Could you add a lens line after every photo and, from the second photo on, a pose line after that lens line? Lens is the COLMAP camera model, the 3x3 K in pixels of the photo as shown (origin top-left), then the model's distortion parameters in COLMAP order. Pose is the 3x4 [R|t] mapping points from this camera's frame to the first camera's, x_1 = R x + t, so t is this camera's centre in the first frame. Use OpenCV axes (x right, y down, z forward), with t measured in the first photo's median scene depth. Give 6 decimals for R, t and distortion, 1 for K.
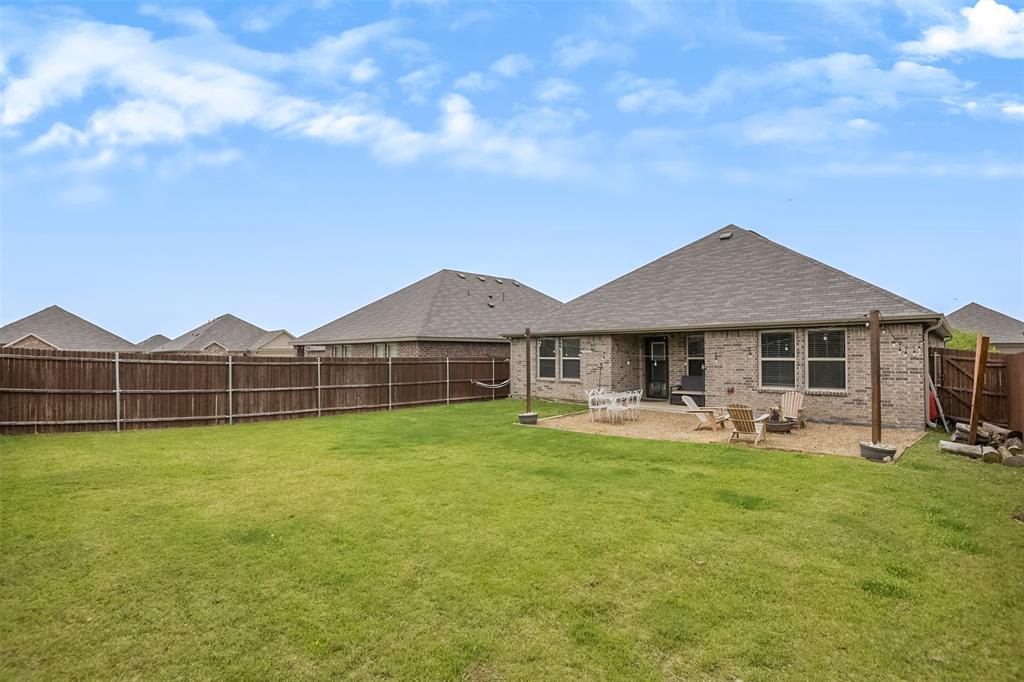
lens RADIAL K [[460.0, 0, 514.0], [0, 460.0, 354.7], [0, 0, 1]] dist [0.000770, -0.017057]
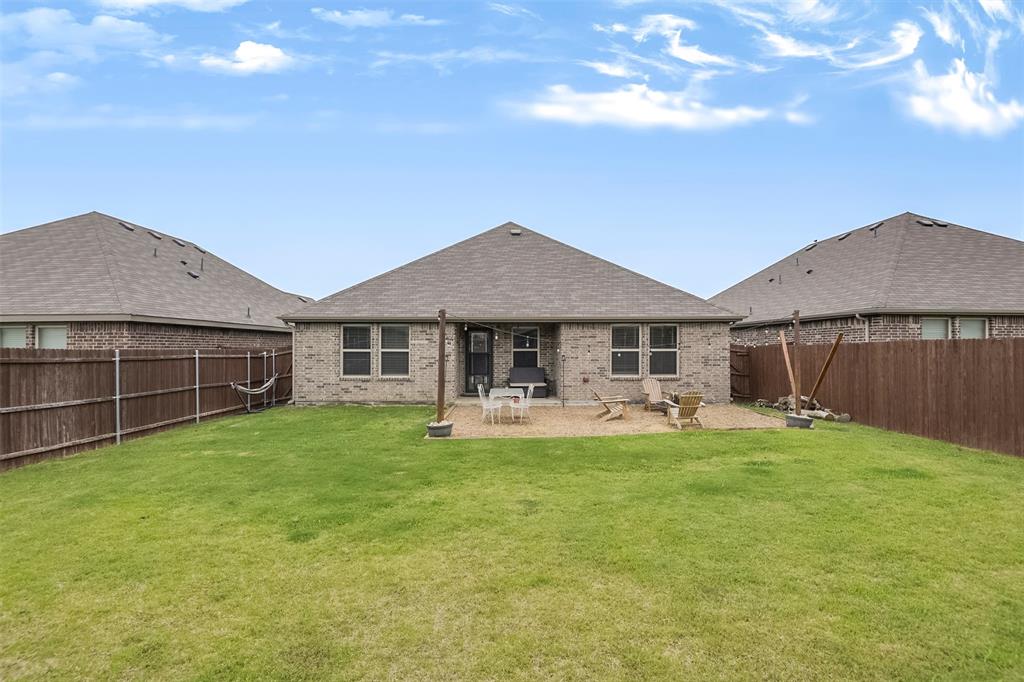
lens RADIAL K [[473.8, 0, 512.0], [0, 473.8, 341.0], [0, 0, 1]] dist [-0.036014, -0.000872]
pose [[0.727289, 0.010789, 0.686247, -0.314654], [-0.001407, 0.999898, -0.014229, 0.003187], [-0.686330, 0.009383, 0.727229, 0.269146]]
